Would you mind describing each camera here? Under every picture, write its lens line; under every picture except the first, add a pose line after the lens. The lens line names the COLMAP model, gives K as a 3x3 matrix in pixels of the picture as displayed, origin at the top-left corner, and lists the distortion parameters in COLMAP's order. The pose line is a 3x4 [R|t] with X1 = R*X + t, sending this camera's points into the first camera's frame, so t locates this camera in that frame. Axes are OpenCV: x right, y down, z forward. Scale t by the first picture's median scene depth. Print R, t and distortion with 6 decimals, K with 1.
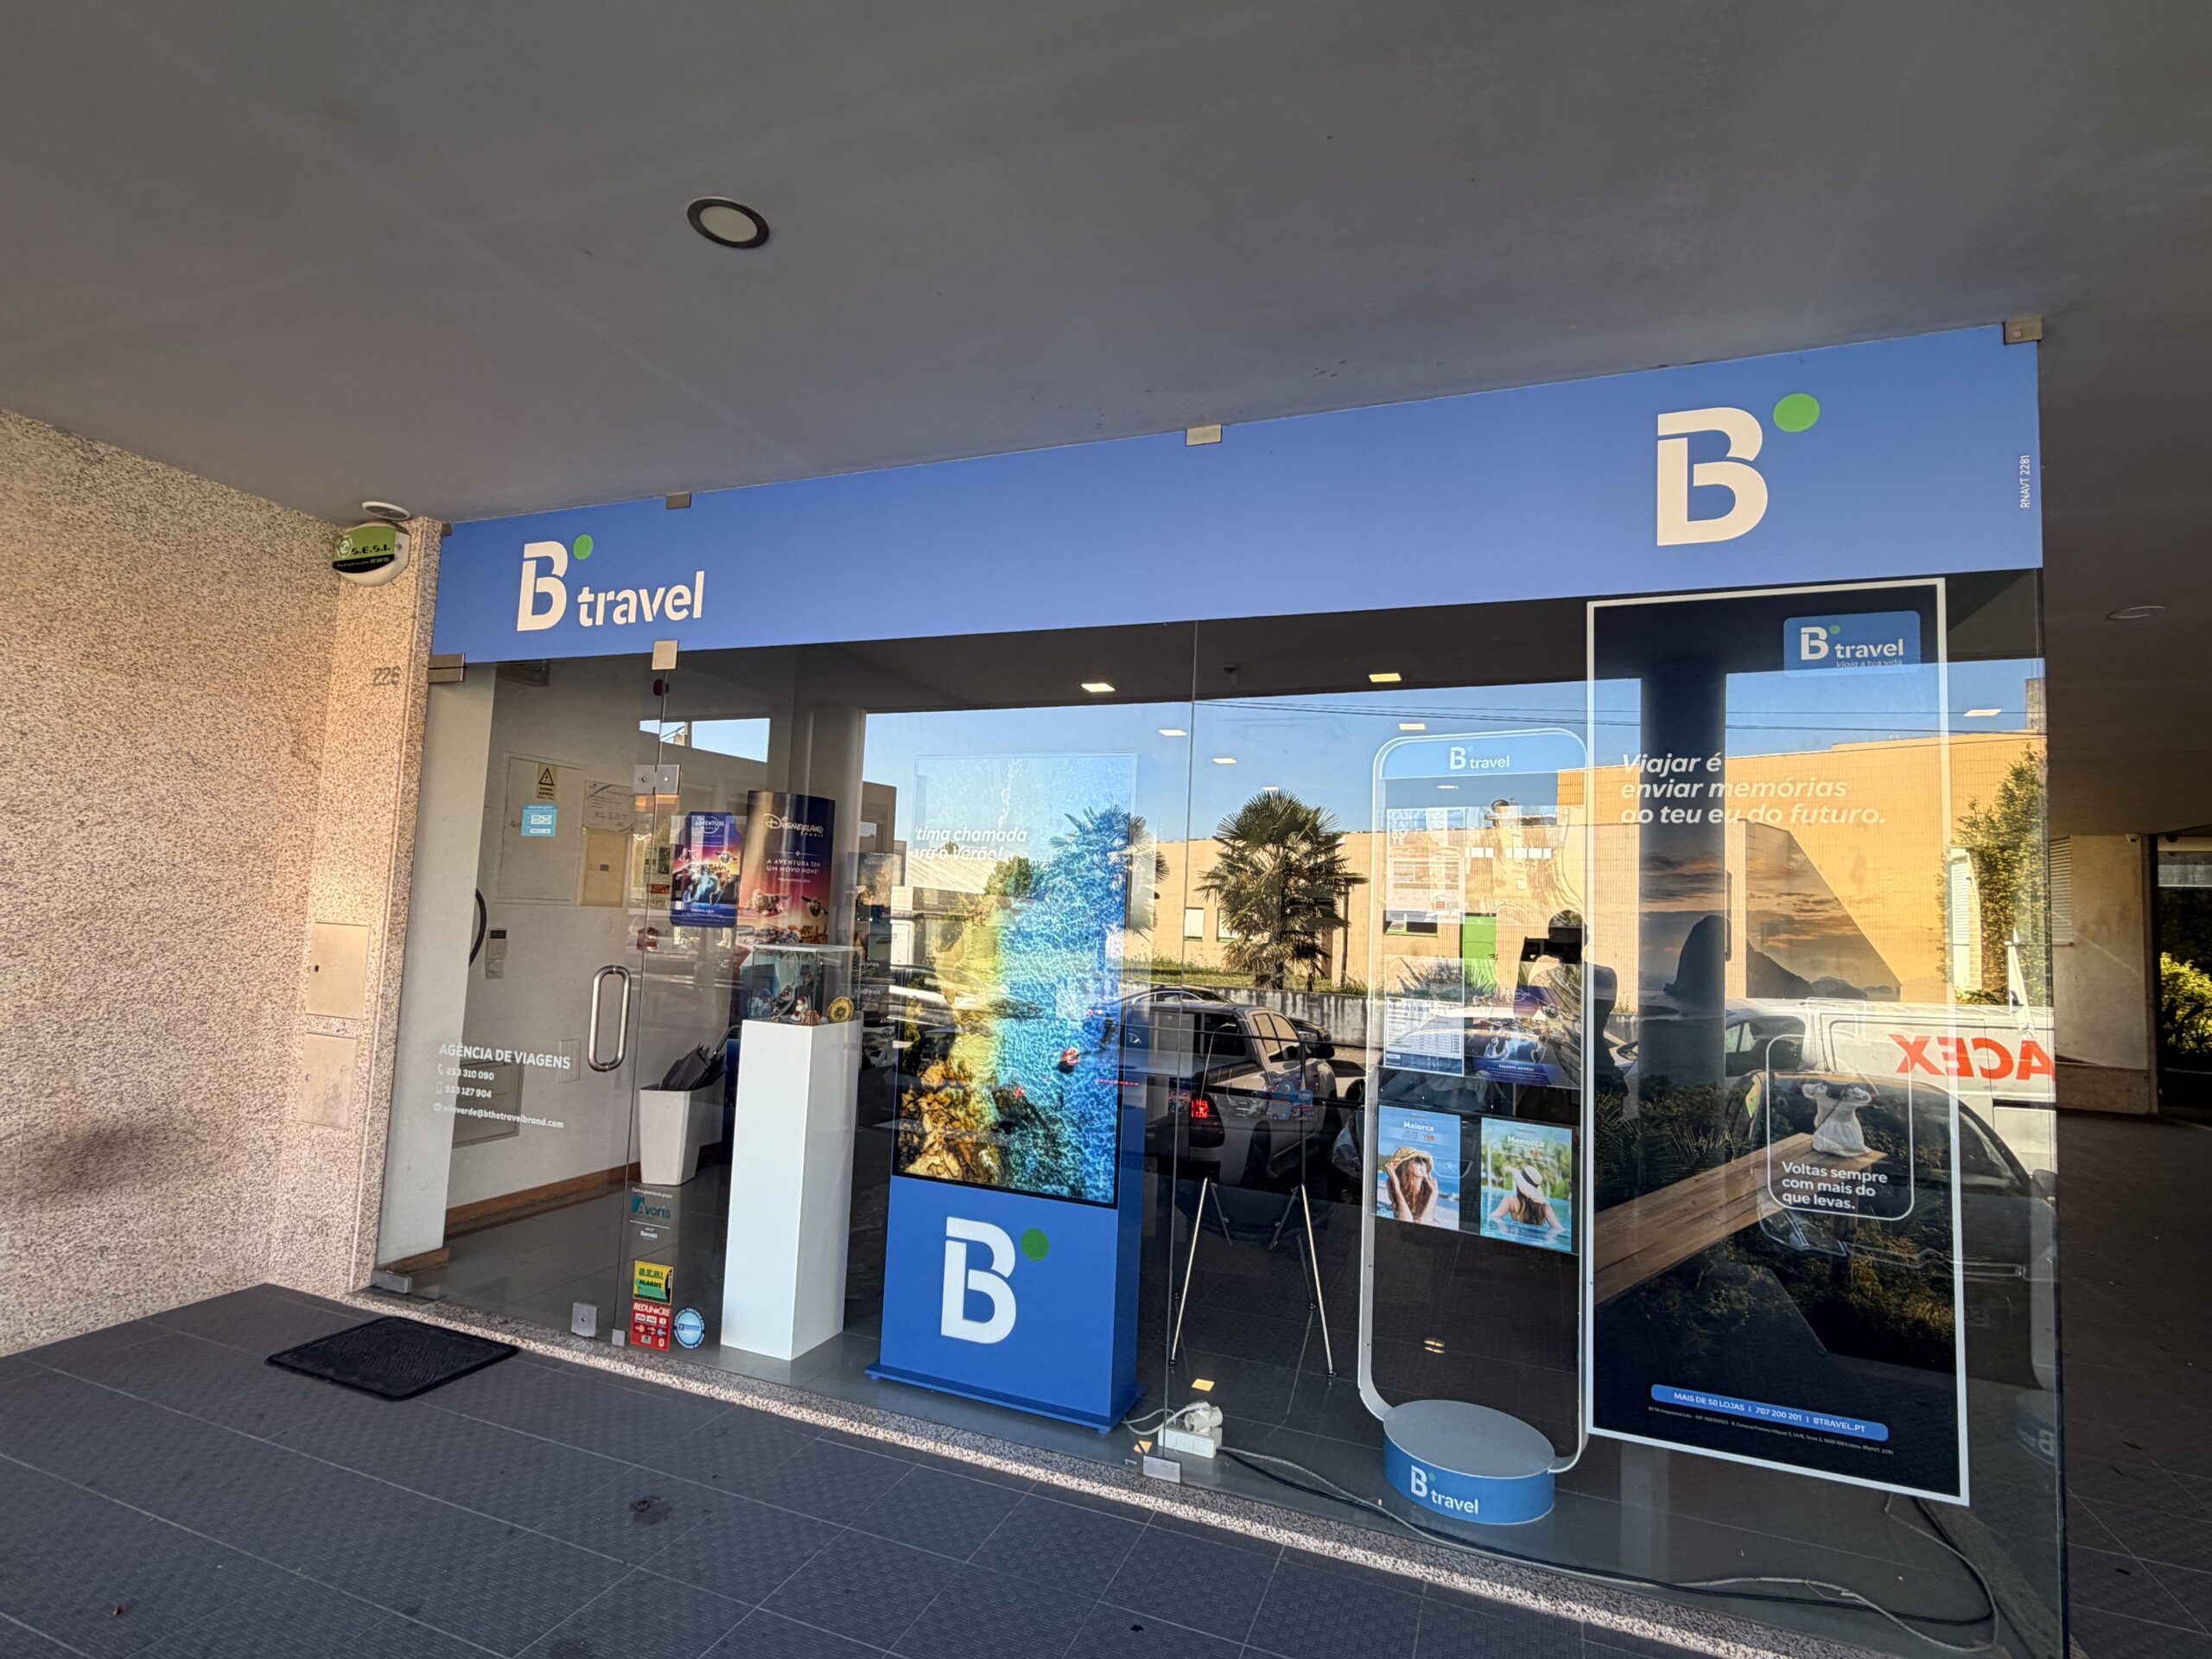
lens RADIAL K [[1084.5, 0, 1106.0], [0, 1084.5, 829.5], [0, 0, 1]] dist [-0.000995, -0.000053]
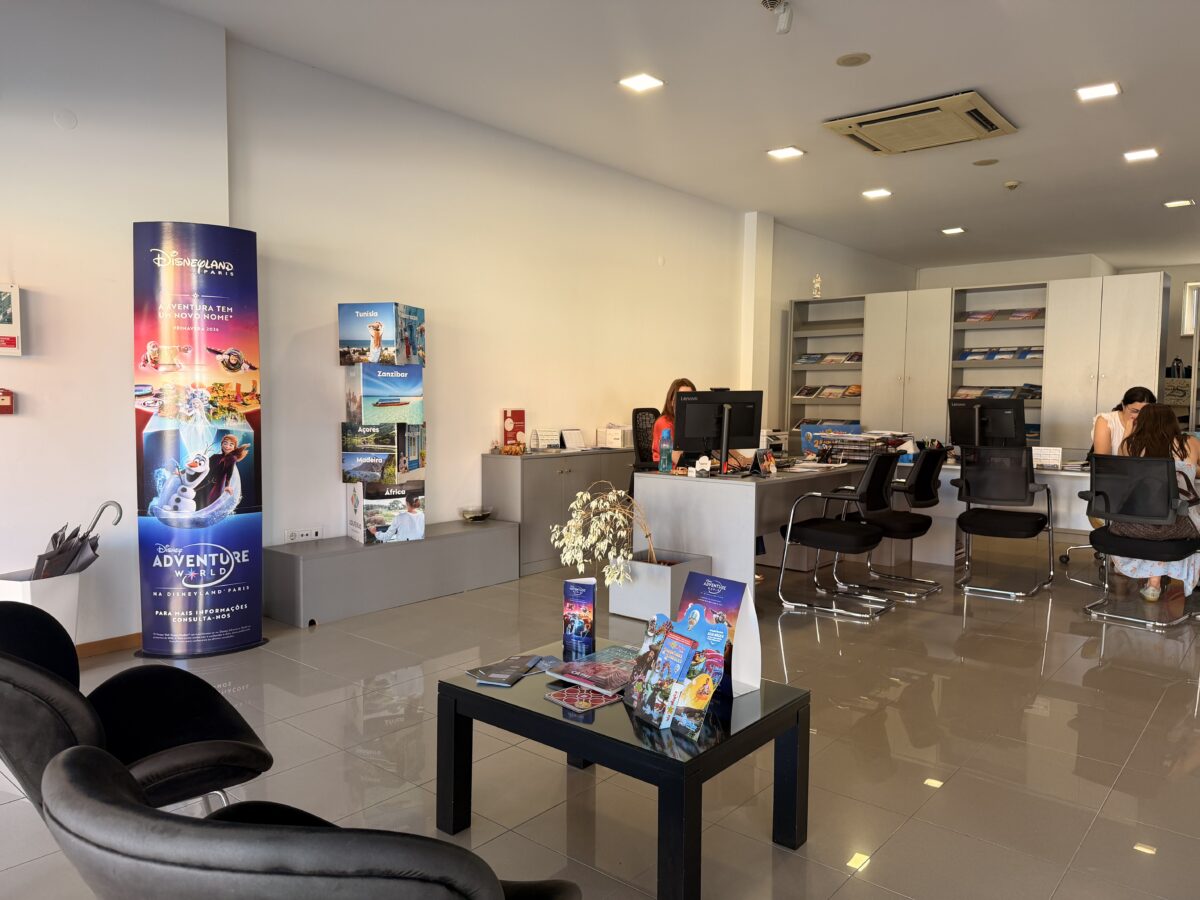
lens RADIAL K [[866.6, 0, 600.0], [0, 866.6, 450.0], [0, 0, 1]] dist [0.009152, -0.007751]
pose [[0.946780, -0.016403, -0.321463, 0.212168], [0.060492, 0.989973, 0.127648, 0.070805], [0.316146, -0.140300, 0.938279, 0.448552]]
